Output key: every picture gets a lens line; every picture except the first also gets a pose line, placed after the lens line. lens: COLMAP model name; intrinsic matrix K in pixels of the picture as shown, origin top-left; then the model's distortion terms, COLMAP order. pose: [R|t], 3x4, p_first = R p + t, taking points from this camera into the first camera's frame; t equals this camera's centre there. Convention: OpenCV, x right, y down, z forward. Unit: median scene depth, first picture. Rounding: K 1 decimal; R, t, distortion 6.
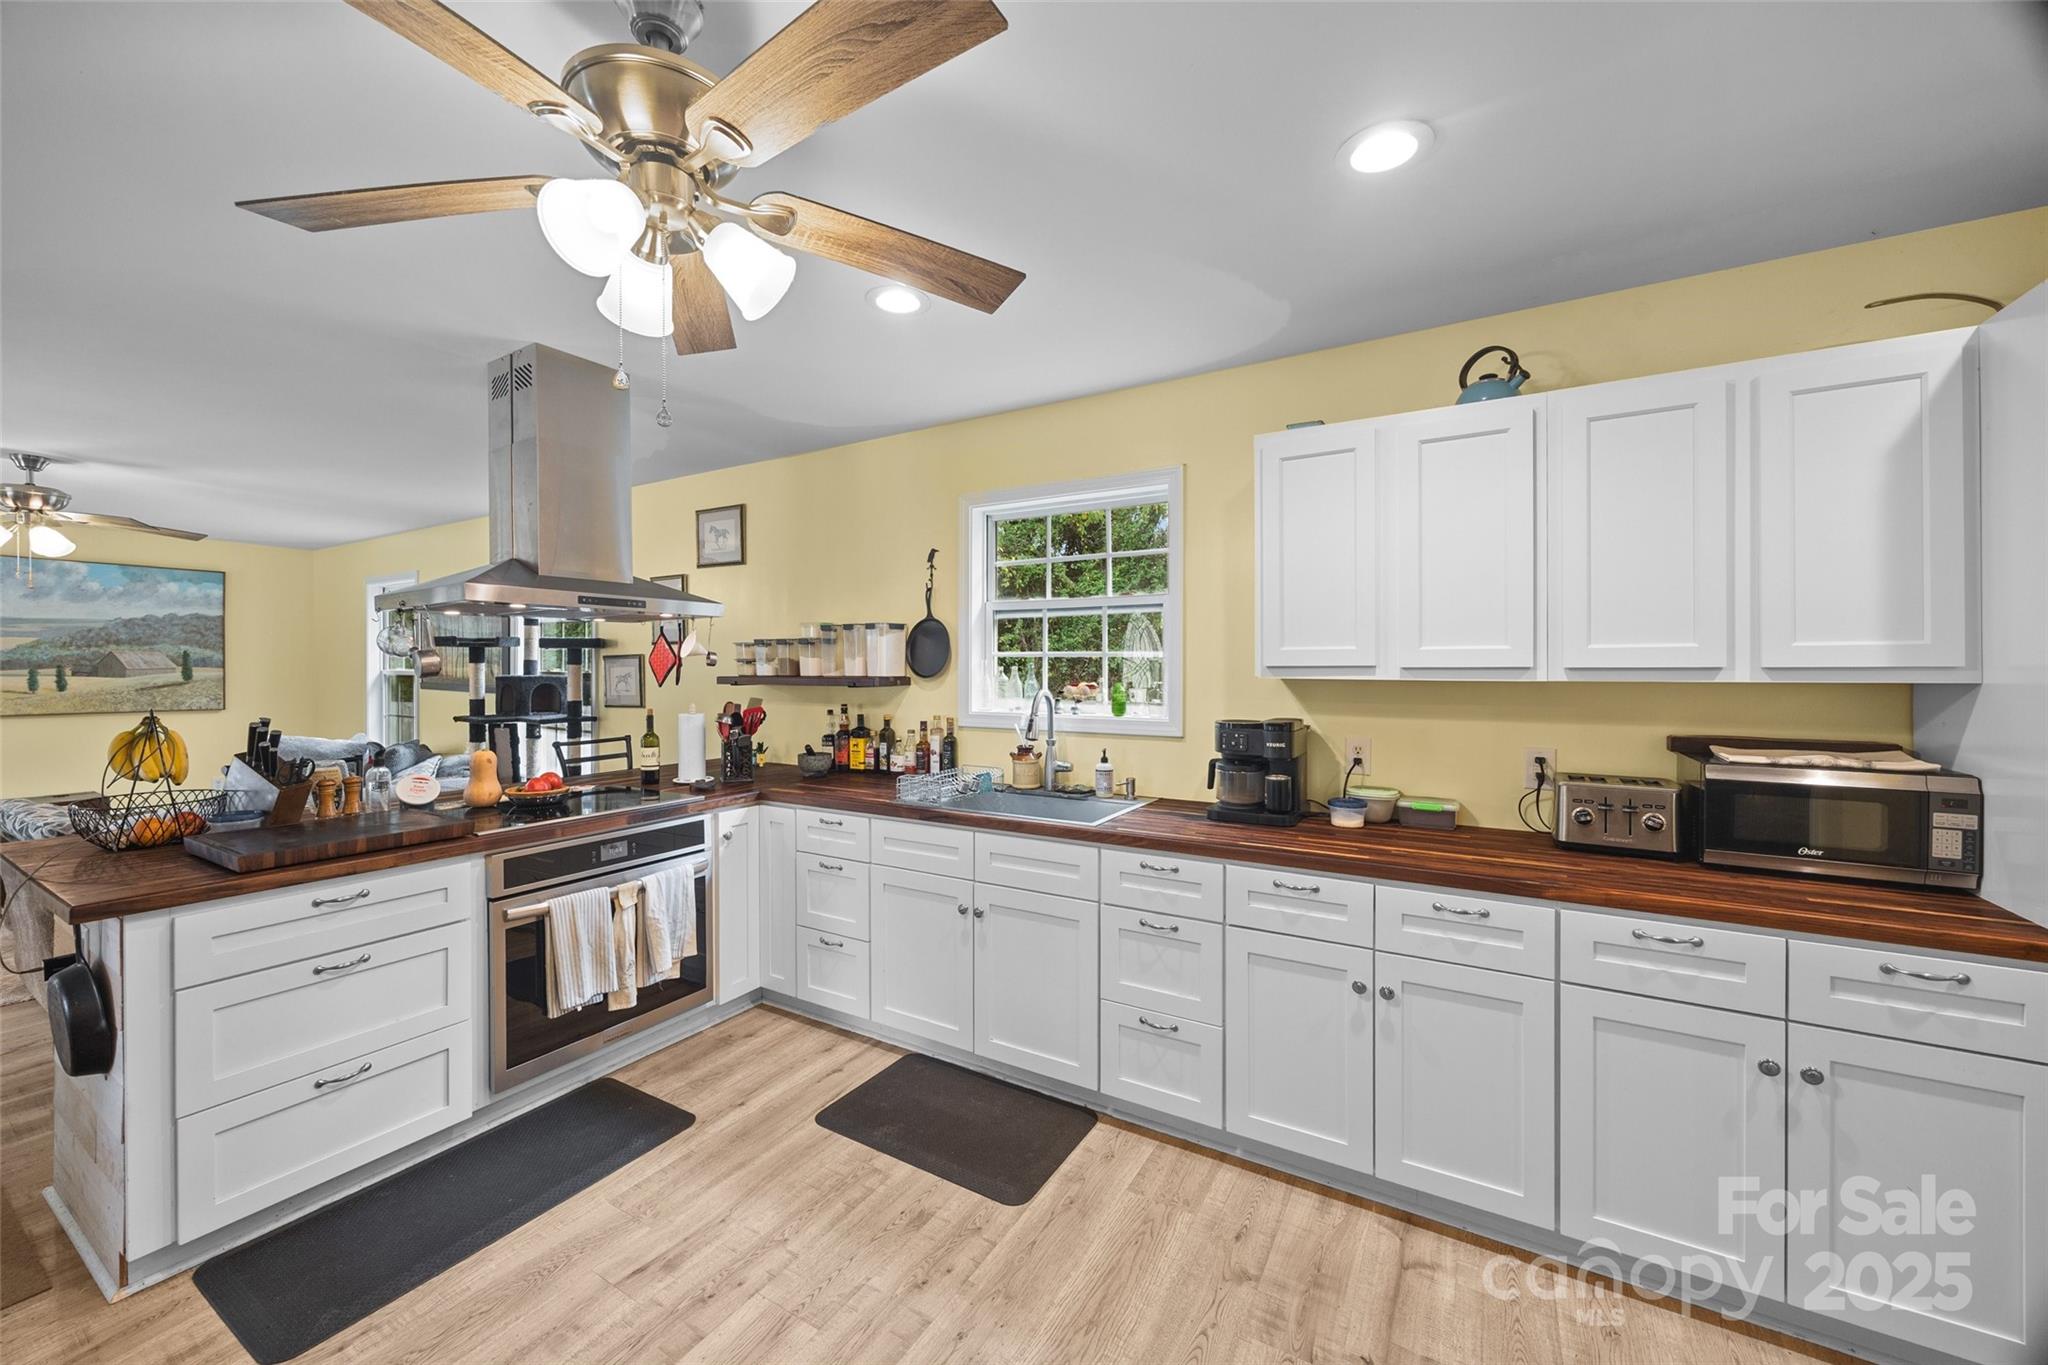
lens RADIAL K [[786.9, 0, 1006.4], [0, 786.9, 669.3], [0, 0, 1]] dist [-0.000574, -0.000087]
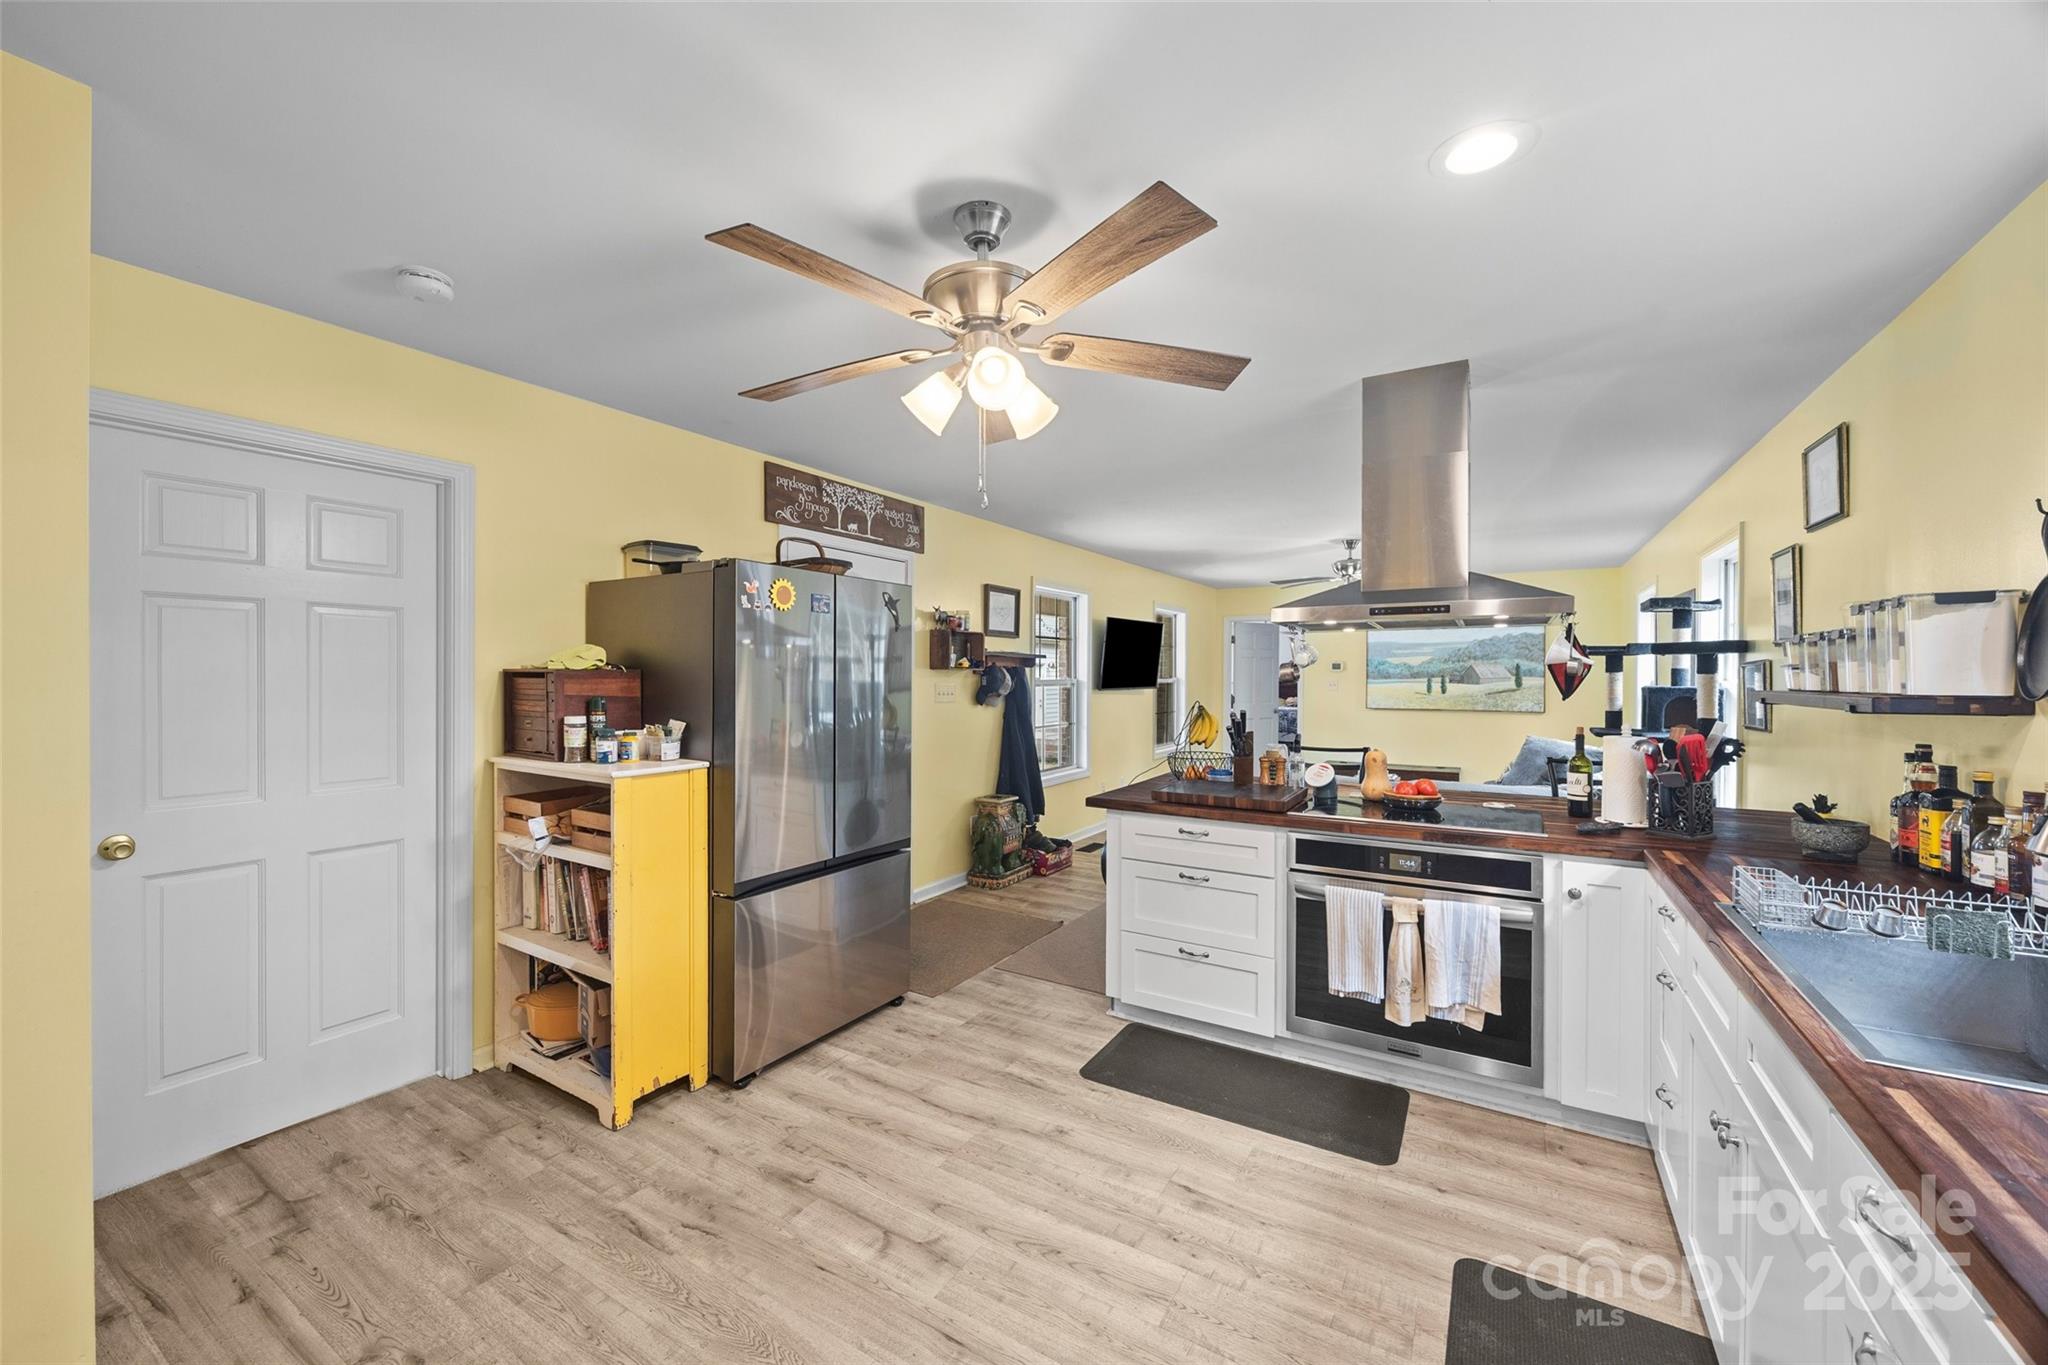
lens RADIAL K [[786.9, 0, 1007.1], [0, 786.9, 681.0], [0, 0, 1]] dist [-0.000574, -0.000087]
pose [[-0.010029, 0.006762, -0.999927, 0.476186], [-0.004827, 0.999965, 0.006810, -0.001326], [0.999938, 0.004895, -0.009996, 0.496676]]
